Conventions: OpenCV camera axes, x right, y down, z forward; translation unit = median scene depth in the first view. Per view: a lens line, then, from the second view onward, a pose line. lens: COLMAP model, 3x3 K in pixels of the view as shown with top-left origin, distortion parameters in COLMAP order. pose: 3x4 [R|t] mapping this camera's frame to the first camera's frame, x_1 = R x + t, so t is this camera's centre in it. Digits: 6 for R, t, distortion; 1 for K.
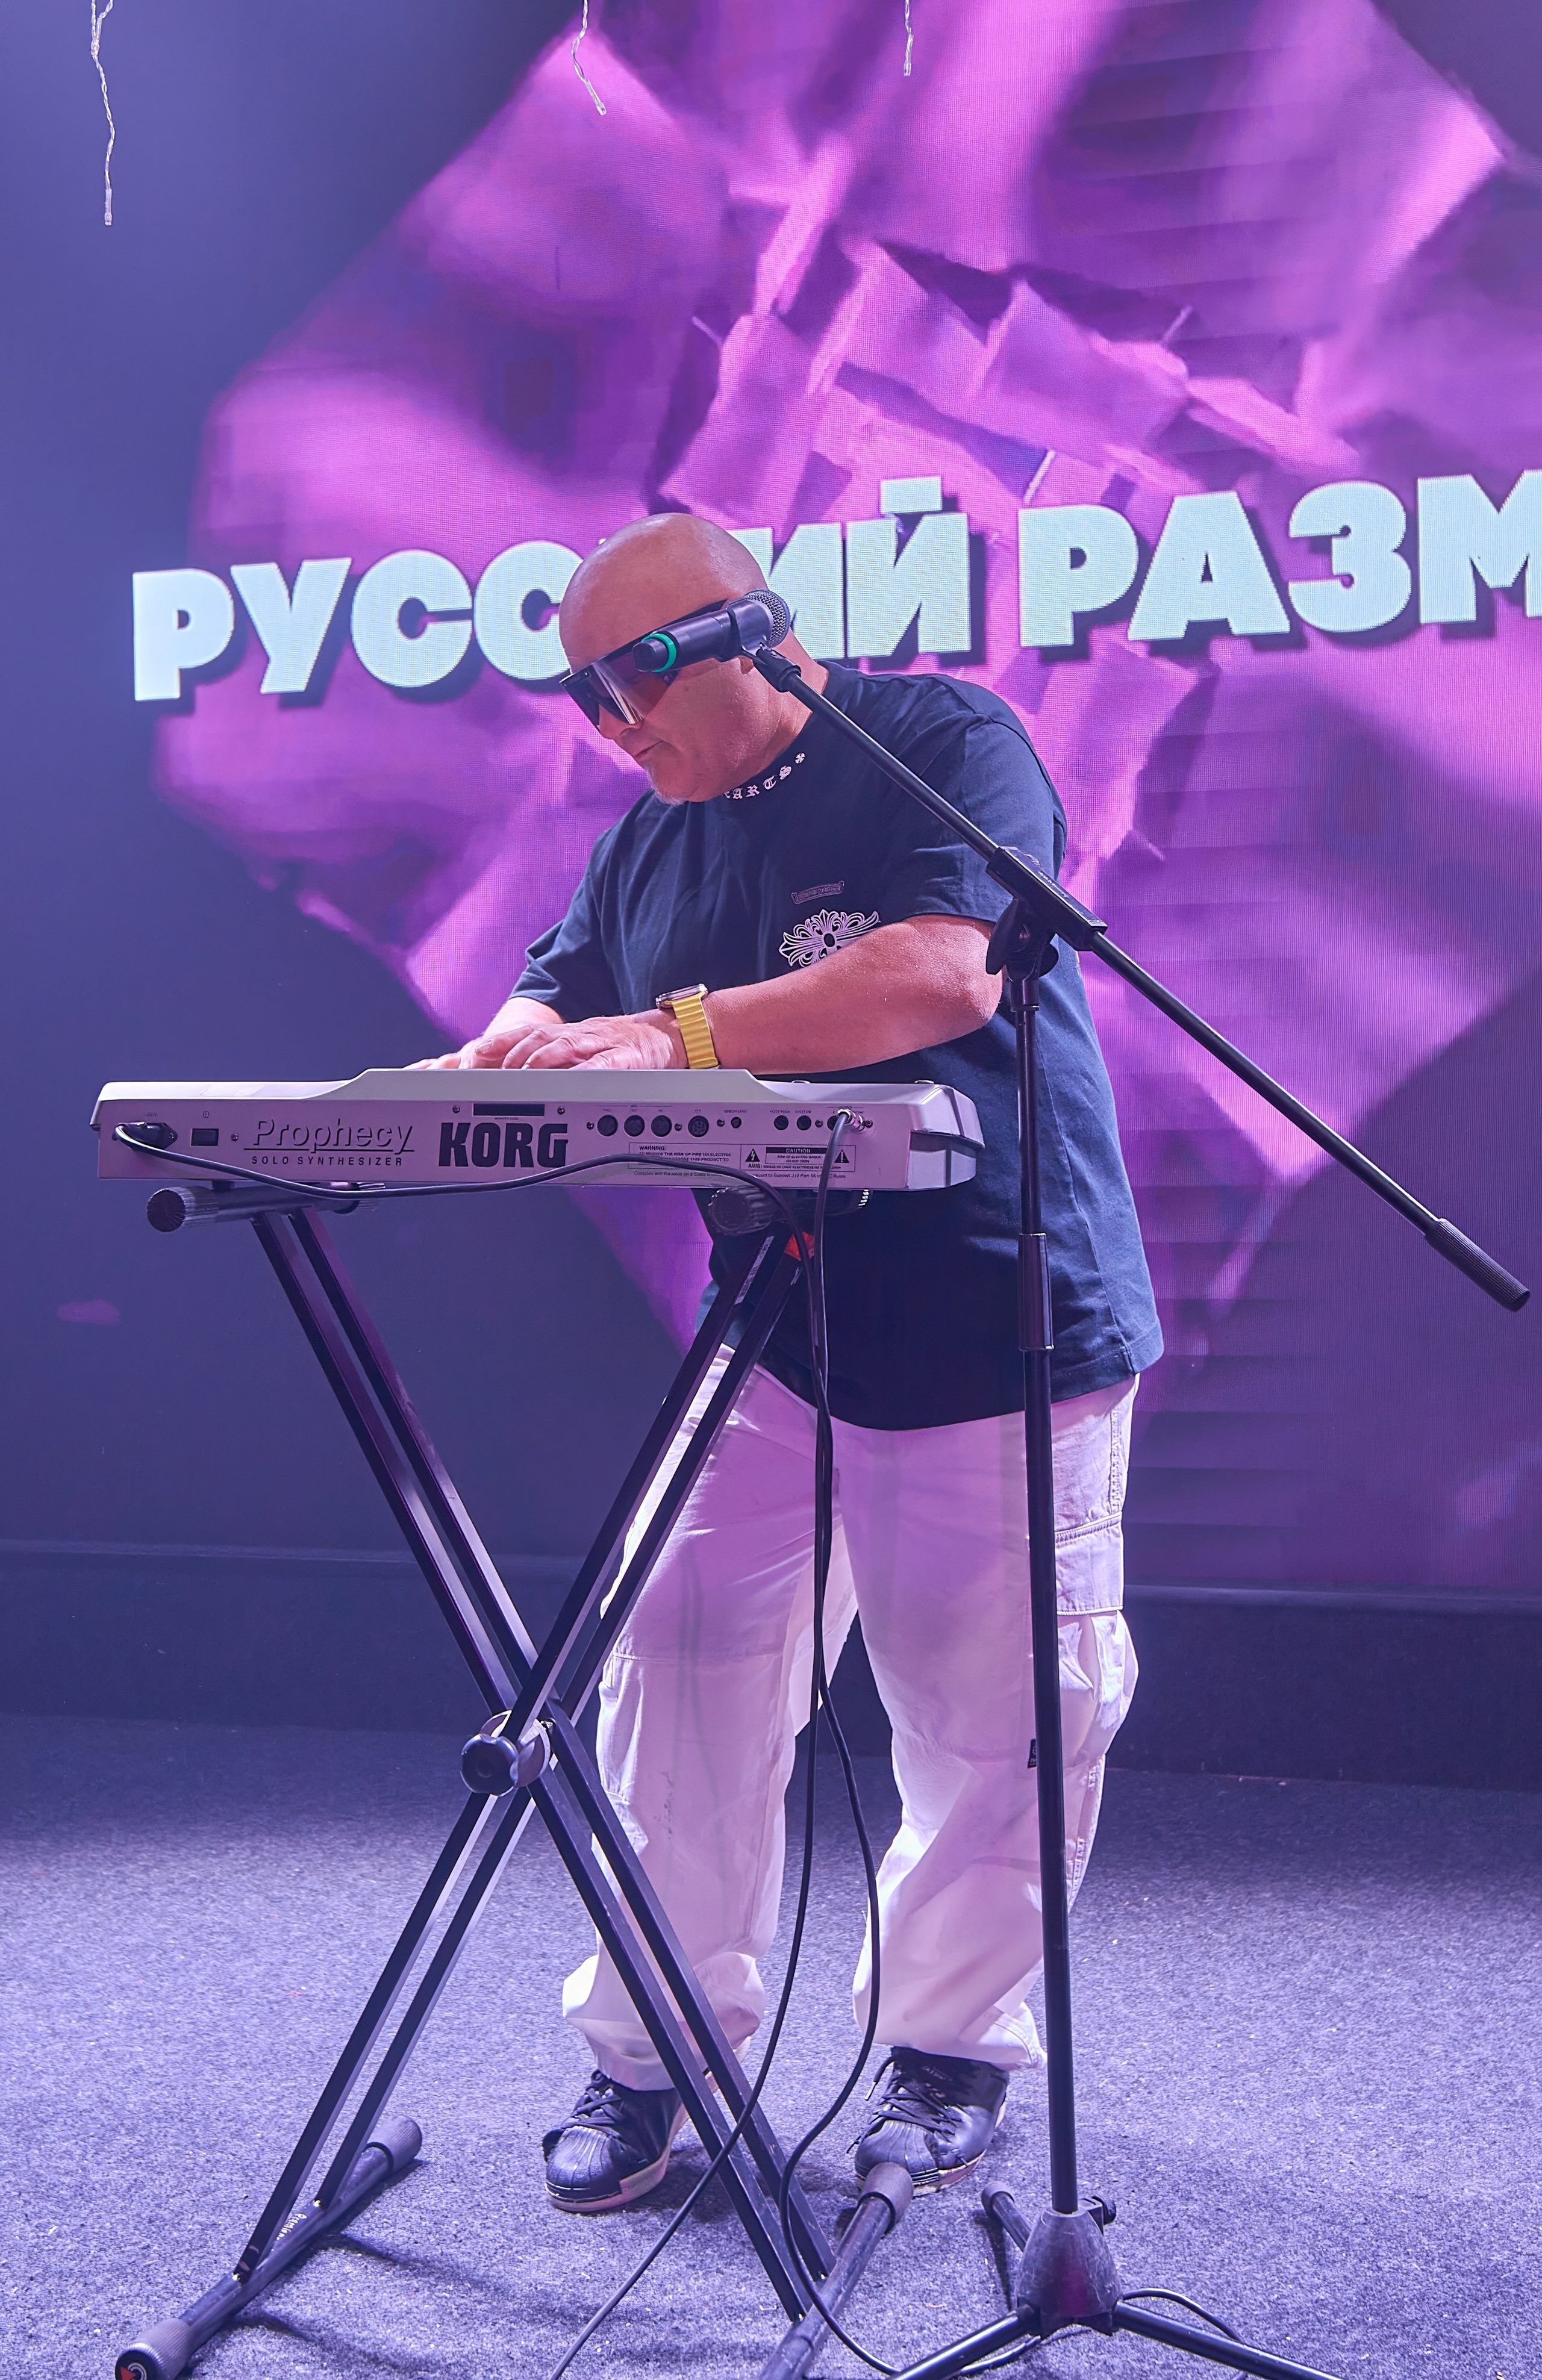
lens RADIAL K [[3397.1, 0, 627.9], [0, 3397.1, 1023.9], [0, 0, 1]] dist [0.047448, 0.065593]
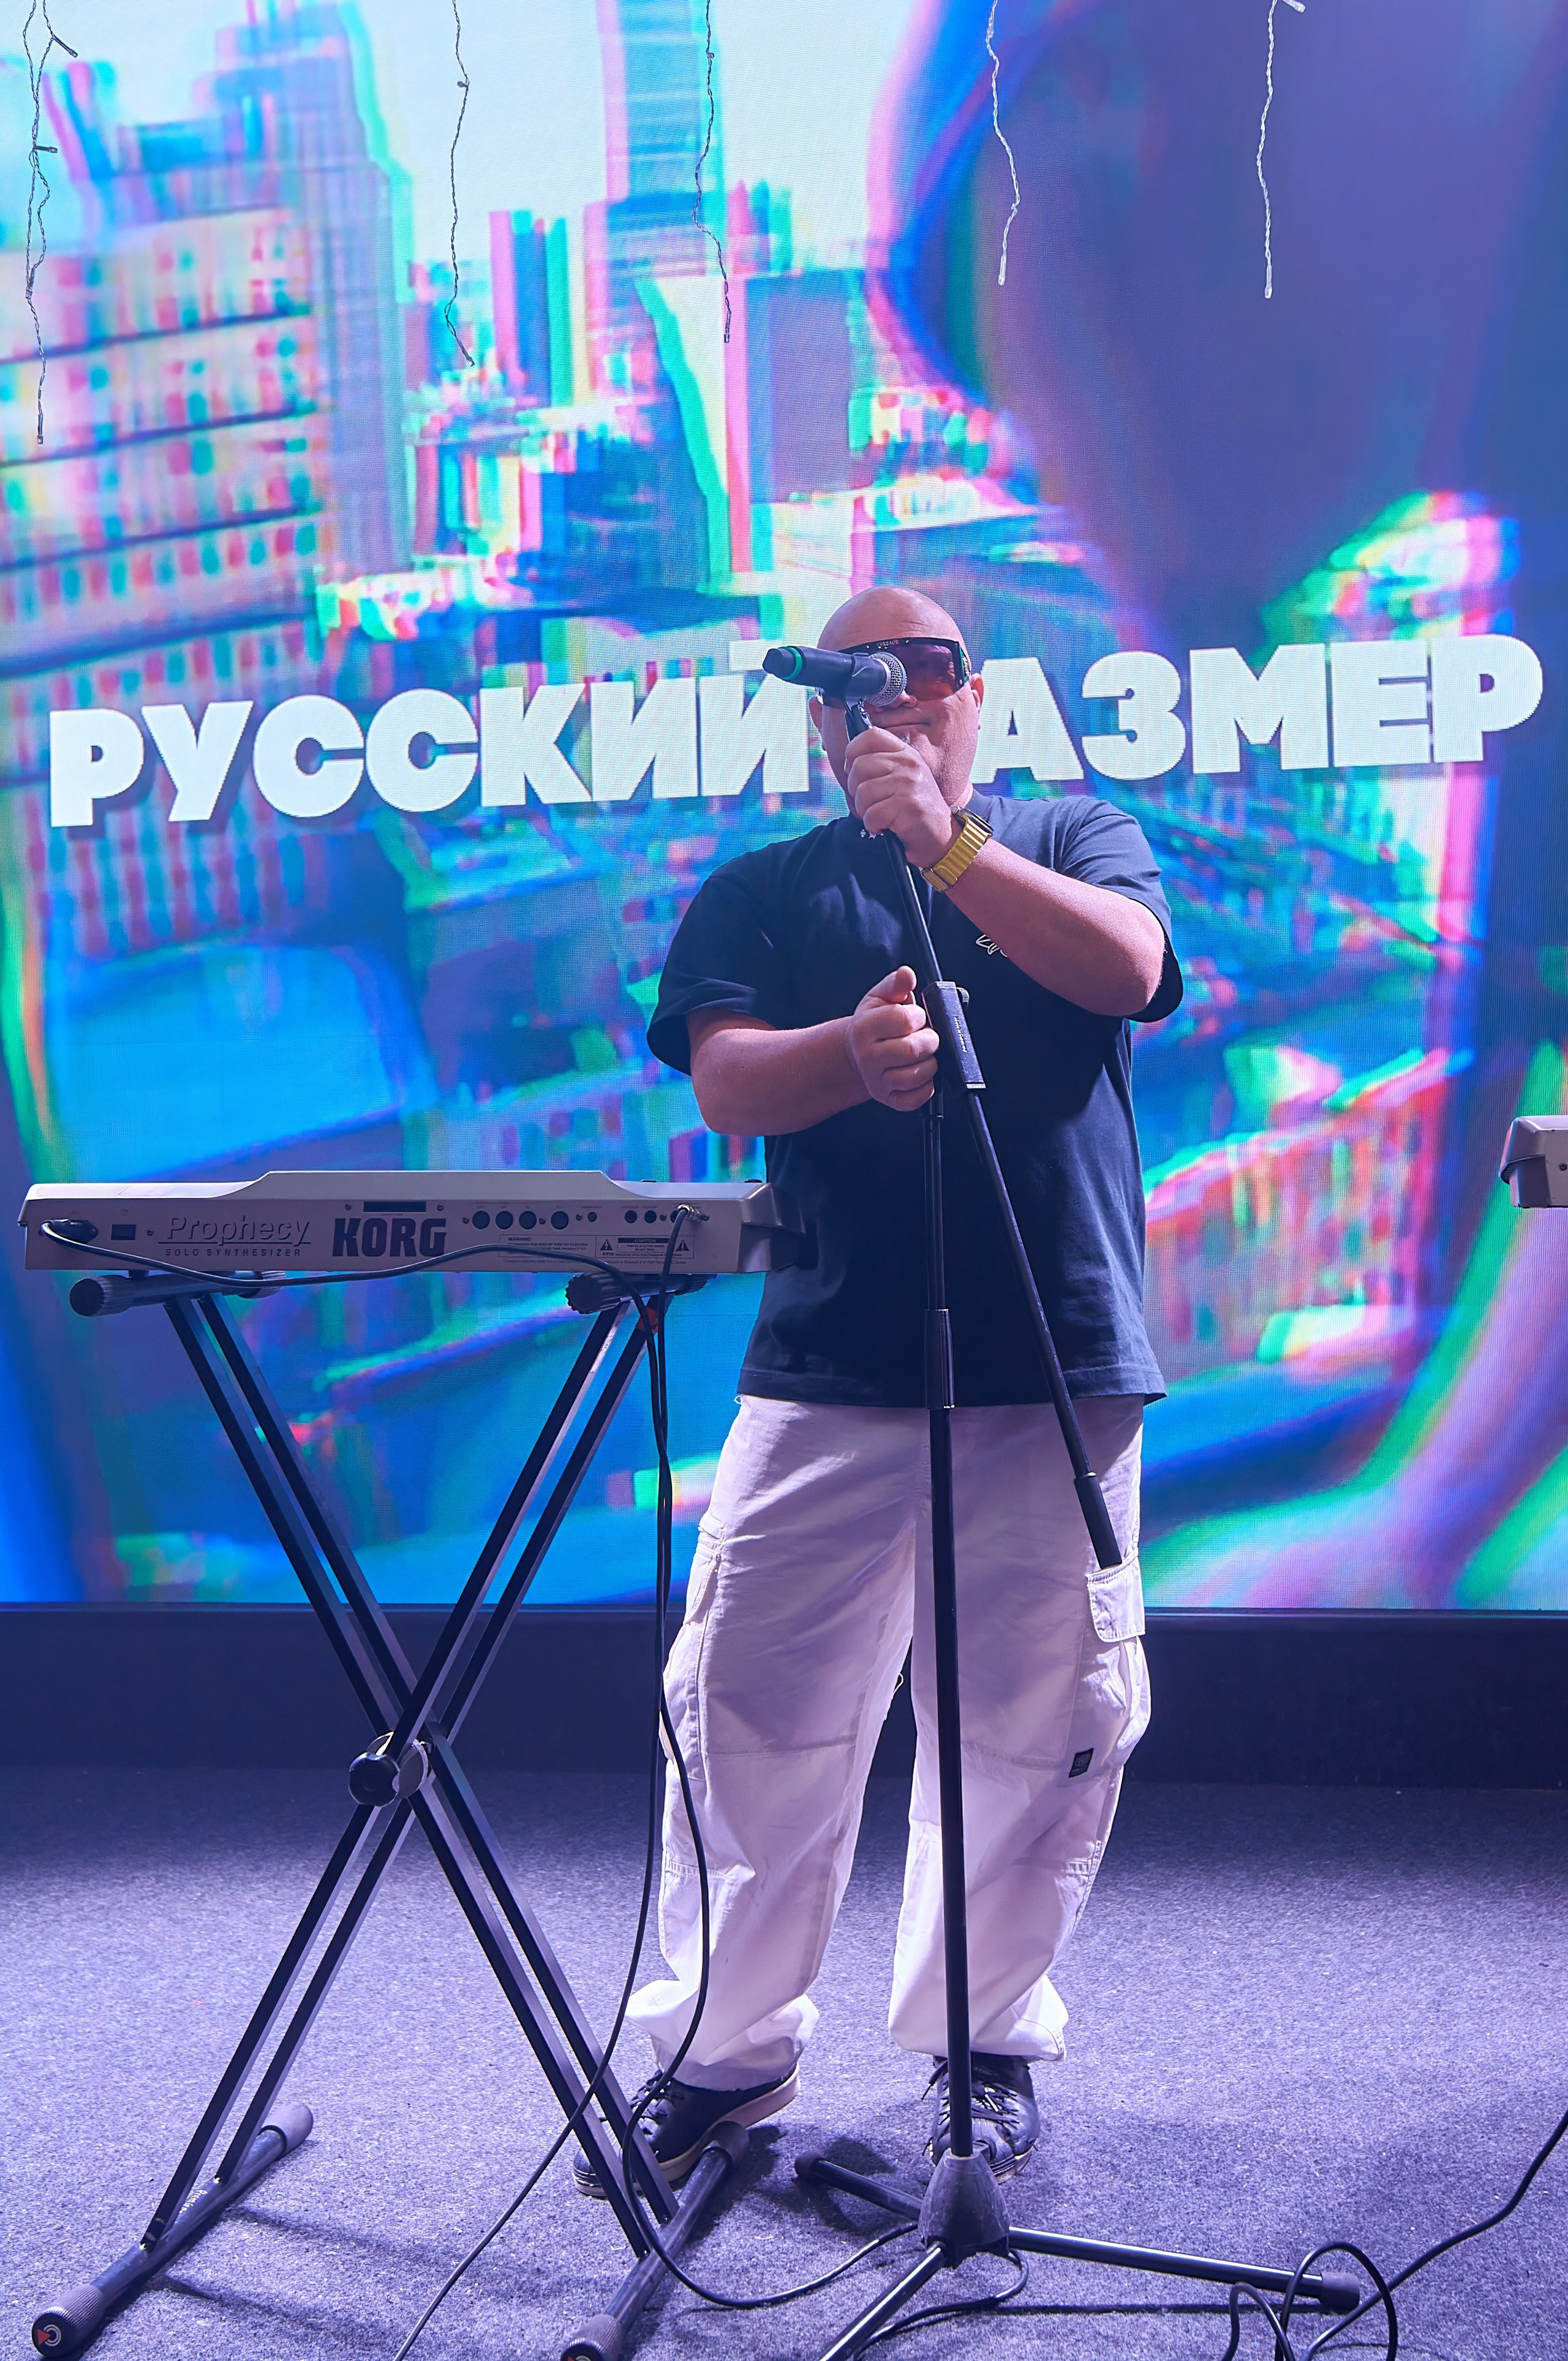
lens RADIAL K [[3204.0, 0, 918.6], [0, 3204.0, 1022.2], [0, 0, 1]] dist [0.041903, 0.108644]
pose [[0.992213, 0.000349, 0.124553, 0.004619], [0.002907, 0.999659, -0.025961, -0.006830], [-0.124519, 0.026121, 0.991873, -0.082983]]
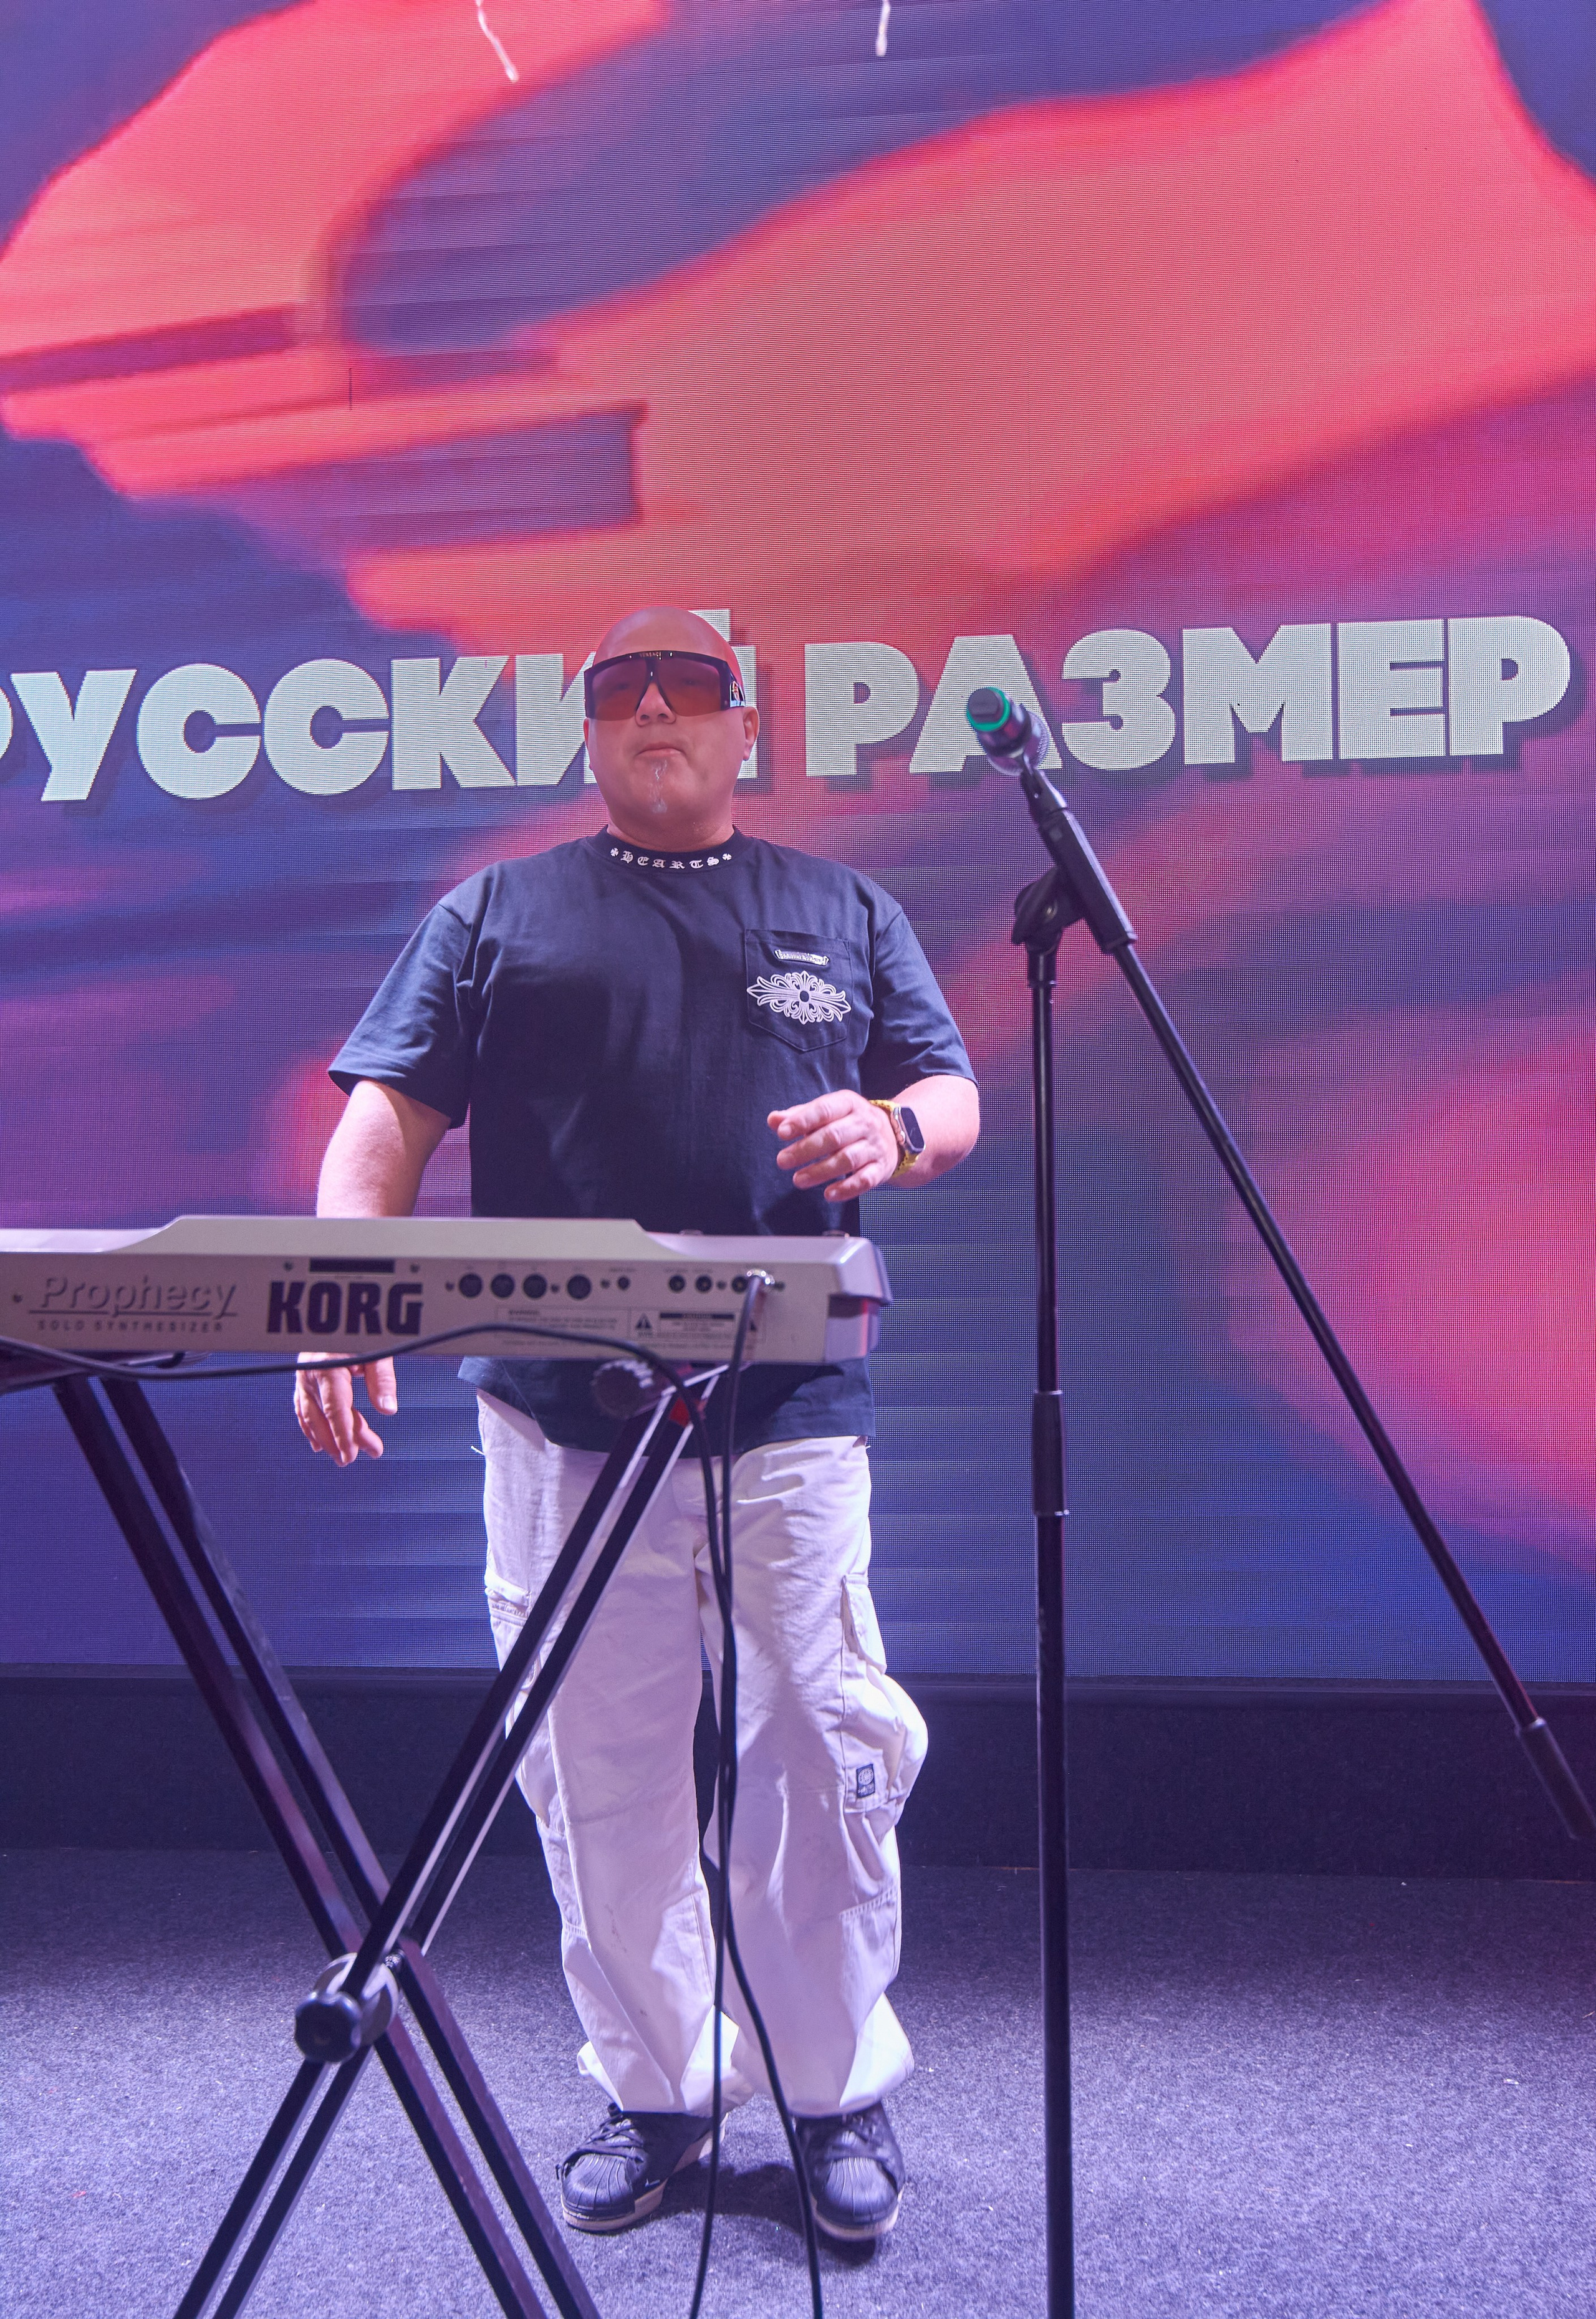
lens RADIAL K [[2792.7, 0, 878.8], [0, 2792.7, 1107.2], [0, 0, 1]] dist [-0.013850, 0.005571]
pose [[0.982101, 0.005987, 0.188259, -0.029474], [-0.005300, 0.999977, -0.004154, -0.010021], [-0.188280, 0.003082, 0.982111, 0.226238]]
